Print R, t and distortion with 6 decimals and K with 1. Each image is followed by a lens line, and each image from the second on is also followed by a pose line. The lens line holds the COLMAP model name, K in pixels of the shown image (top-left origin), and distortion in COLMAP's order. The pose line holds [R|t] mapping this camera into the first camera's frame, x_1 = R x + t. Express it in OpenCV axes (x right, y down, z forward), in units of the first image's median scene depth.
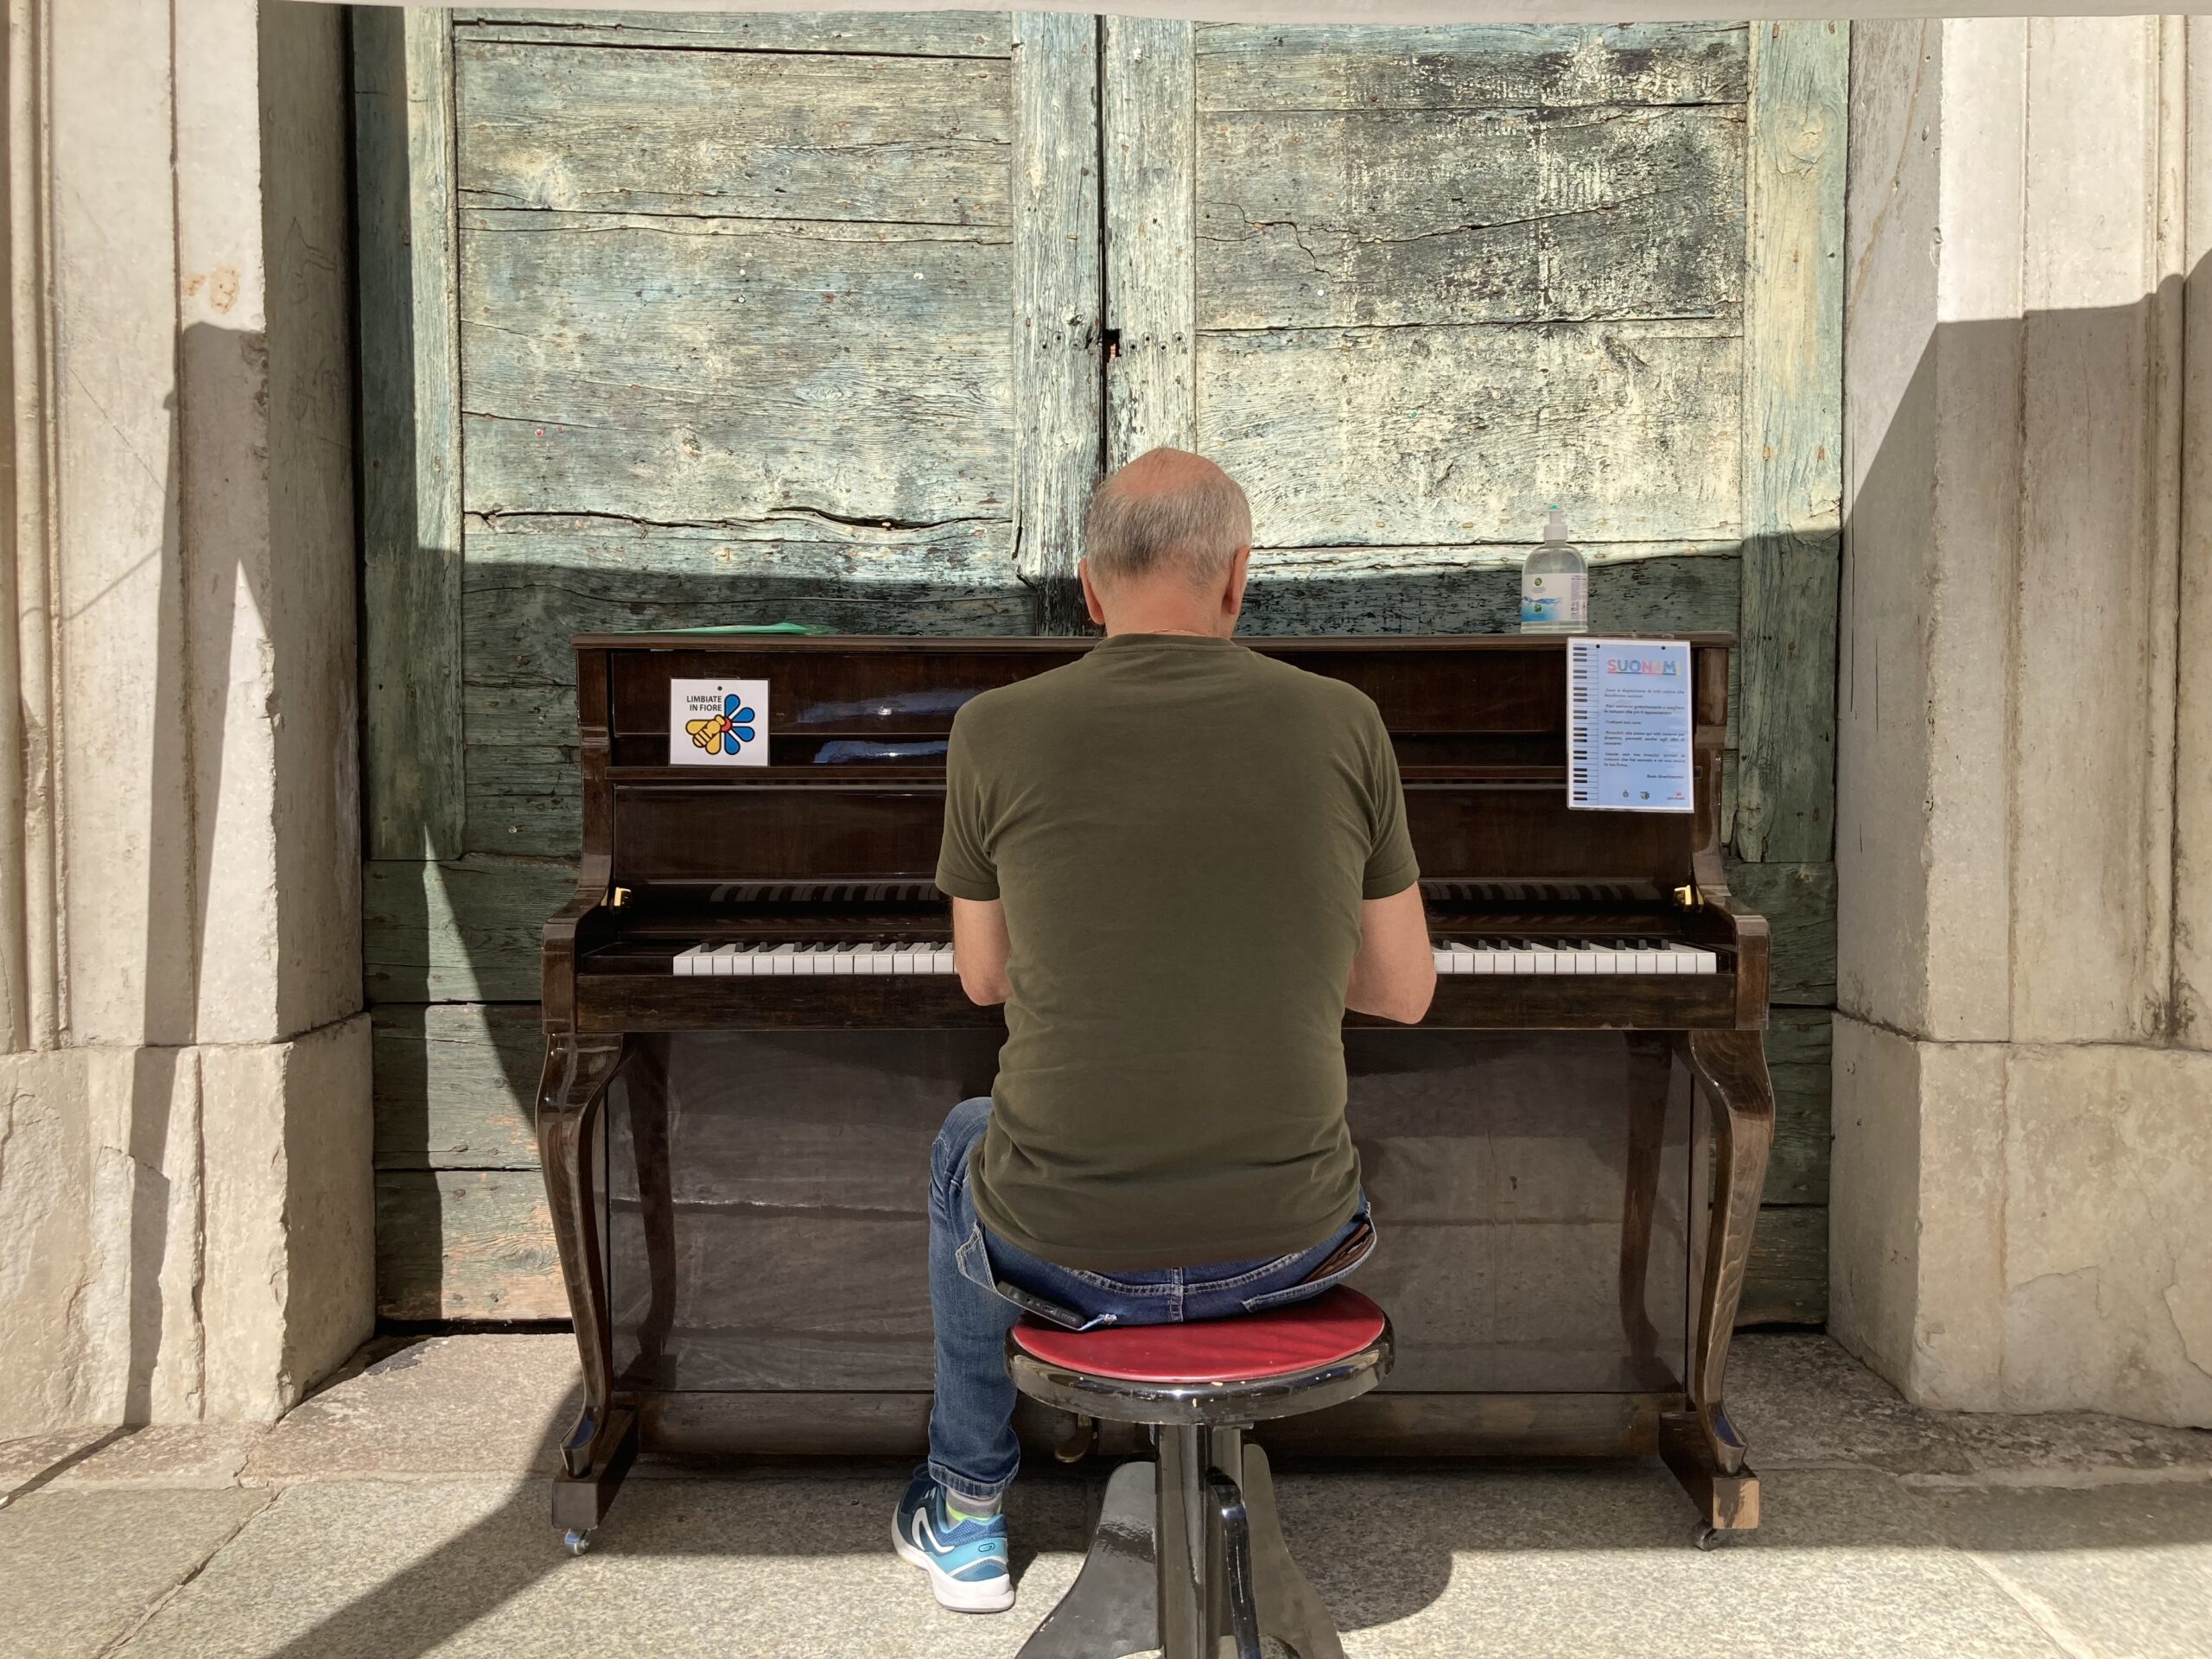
lens RADIAL K [[1850.1, 0, 1106.0], [0, 1850.1, 829.5], [0, 0, 1]] dist [0.032984, -0.104264]
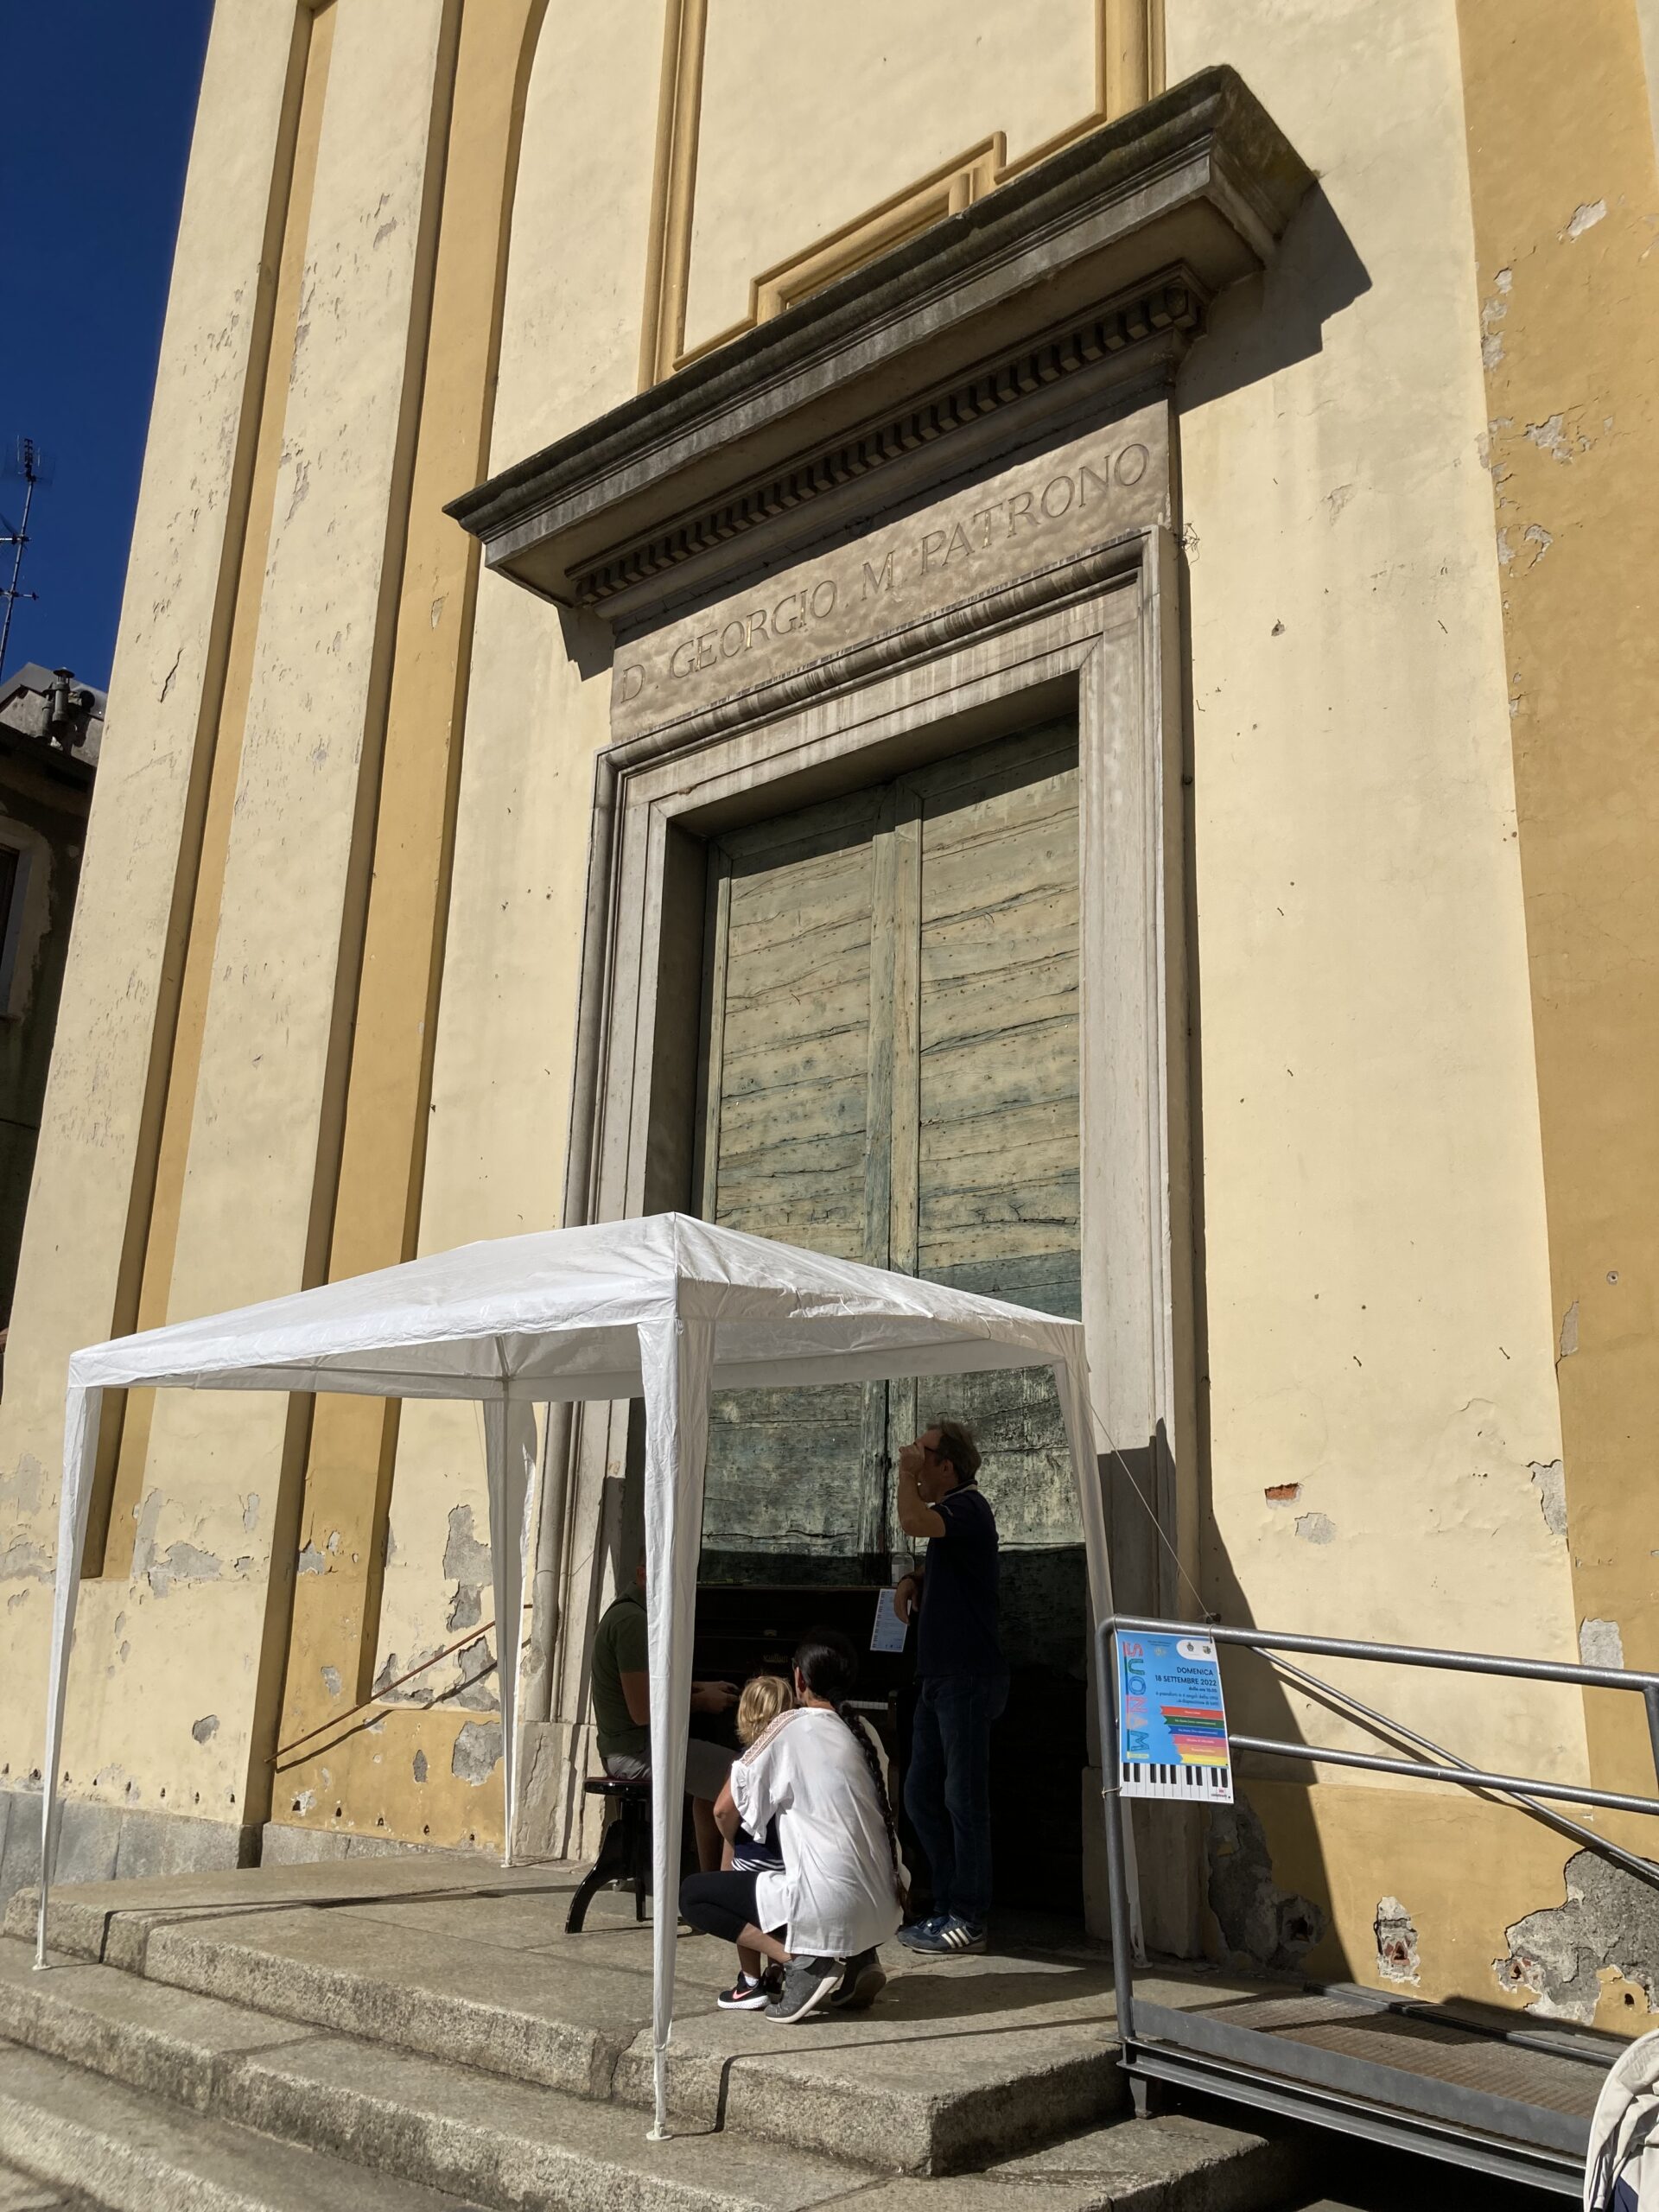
lens RADIAL K [[1850.1, 0, 829.5], [0, 1850.1, 1106.0], [0, 0, 1]] dist [0.032984, -0.104264]
pose [[0.746397, -0.155454, -0.647090, 1.670112], [-0.050952, 0.956133, -0.288468, 0.006274], [0.663547, 0.248282, 0.705735, -0.975108]]
